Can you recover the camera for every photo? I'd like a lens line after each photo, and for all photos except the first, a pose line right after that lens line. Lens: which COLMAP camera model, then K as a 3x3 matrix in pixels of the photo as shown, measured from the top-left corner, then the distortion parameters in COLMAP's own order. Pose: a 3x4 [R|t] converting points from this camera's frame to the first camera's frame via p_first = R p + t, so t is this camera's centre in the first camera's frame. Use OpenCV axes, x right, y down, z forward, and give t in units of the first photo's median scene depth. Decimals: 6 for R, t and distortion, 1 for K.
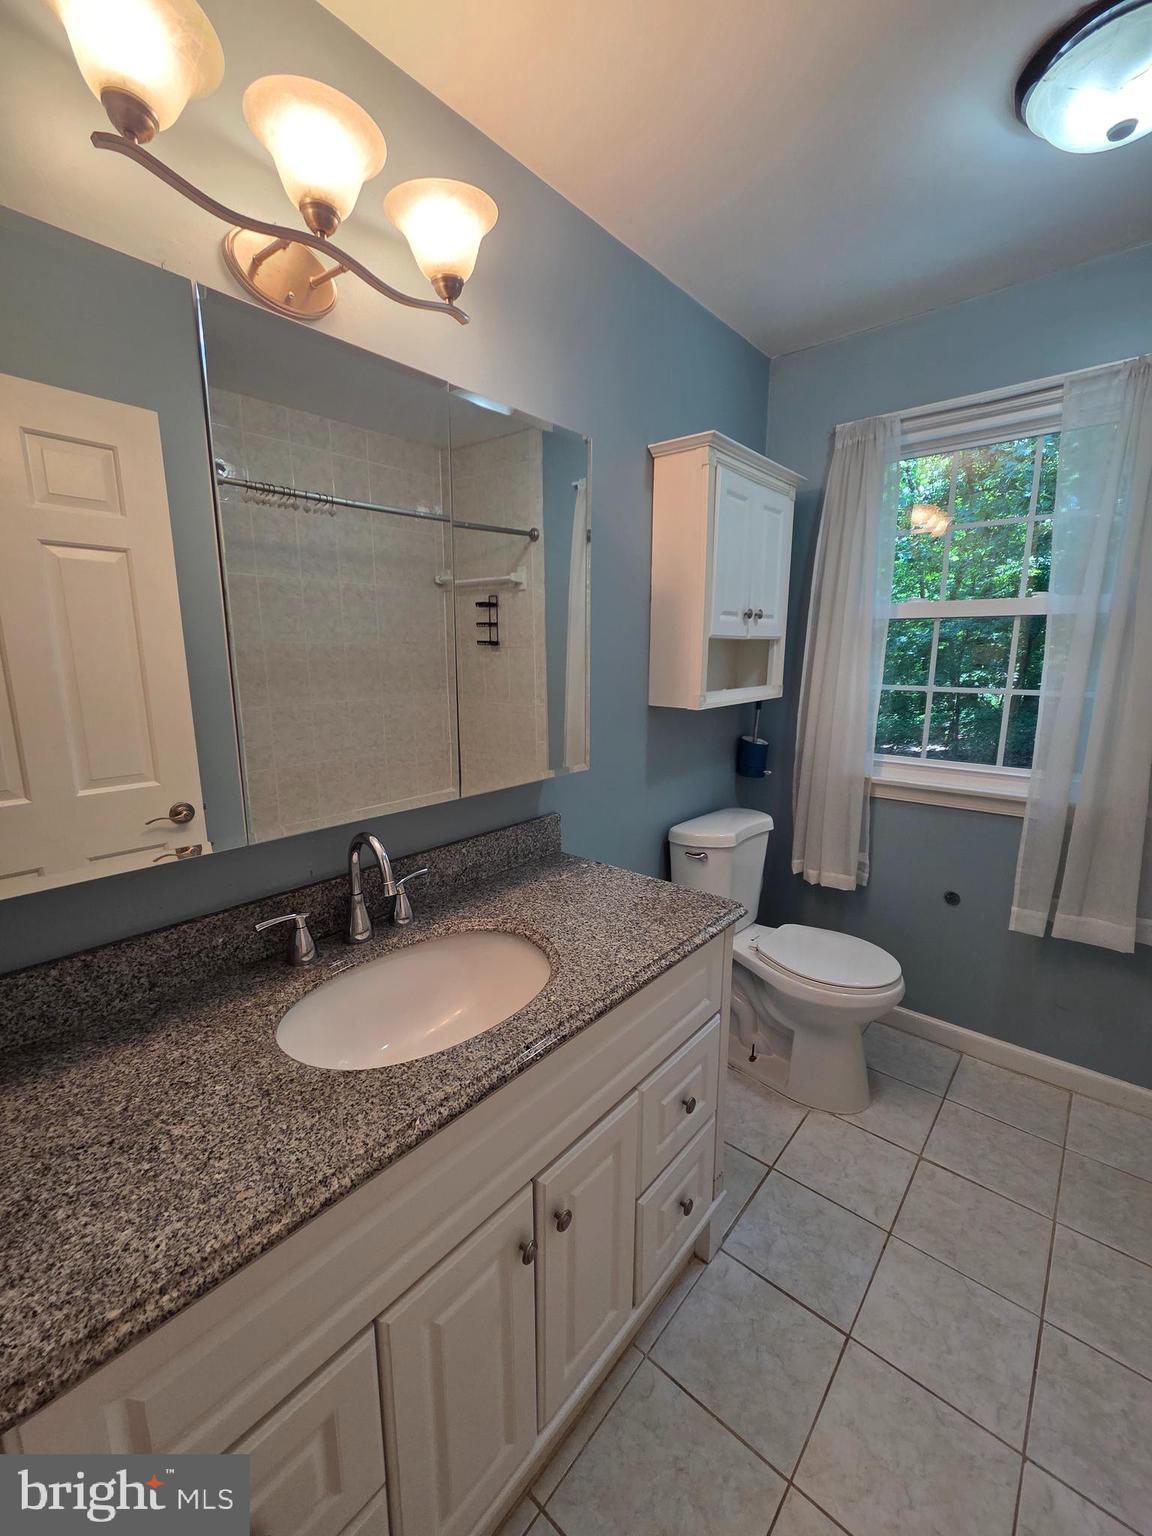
lens RADIAL K [[618.5, 0, 579.1], [0, 618.5, 767.1], [0, 0, 1]] dist [-0.002159, -0.001092]
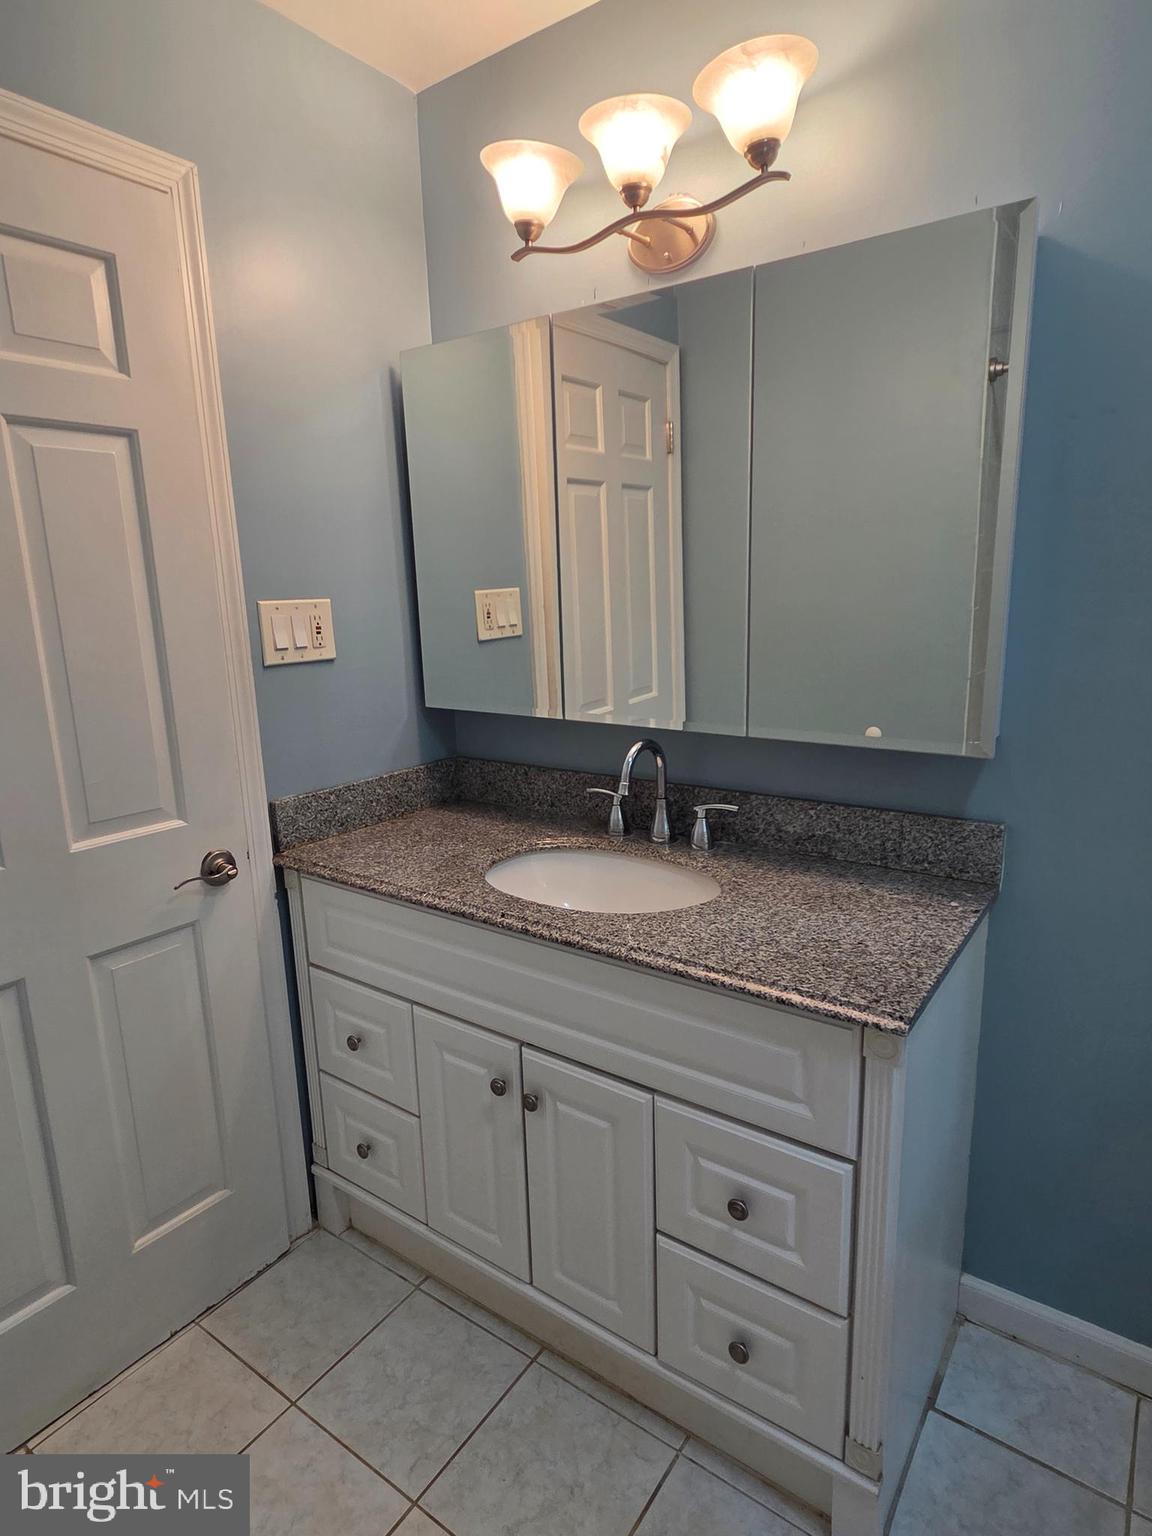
lens RADIAL K [[855.8, 0, 580.3], [0, 855.8, 765.6], [0, 0, 1]] dist [0.005651, -0.002500]
pose [[0.091990, 0.210160, -0.973330, 1.161356], [-0.155003, 0.968581, 0.194485, -0.131891], [0.983622, 0.132978, 0.121675, 0.716324]]
